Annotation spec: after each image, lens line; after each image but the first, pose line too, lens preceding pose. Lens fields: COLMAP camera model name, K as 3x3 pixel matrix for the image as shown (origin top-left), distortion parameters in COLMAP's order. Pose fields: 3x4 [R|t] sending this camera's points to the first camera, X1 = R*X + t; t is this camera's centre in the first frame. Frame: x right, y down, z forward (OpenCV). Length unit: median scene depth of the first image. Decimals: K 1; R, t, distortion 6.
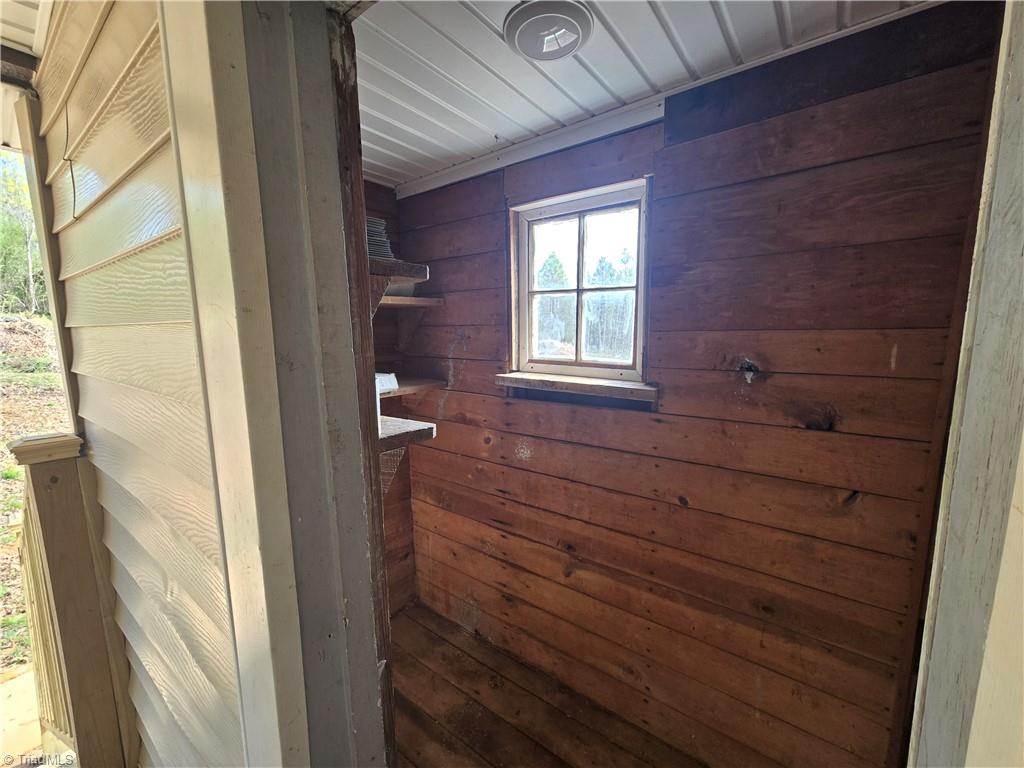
lens RADIAL K [[418.1, 0, 518.1], [0, 418.1, 385.9], [0, 0, 1]] dist [0.001788, 0.000183]
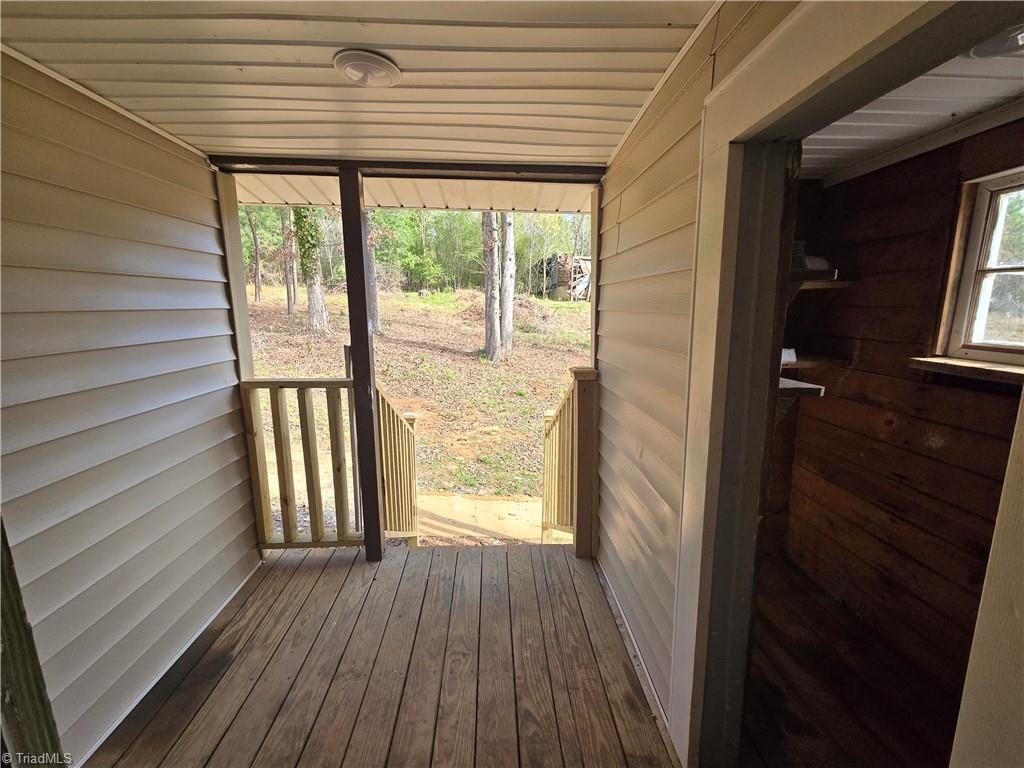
lens RADIAL K [[418.1, 0, 518.1], [0, 418.1, 385.9], [0, 0, 1]] dist [0.001788, 0.000183]
pose [[0.645349, 0.140955, -0.750770, 0.098174], [-0.092857, 0.990015, 0.106055, 0.020012], [0.758223, 0.001272, 0.651994, -0.347139]]
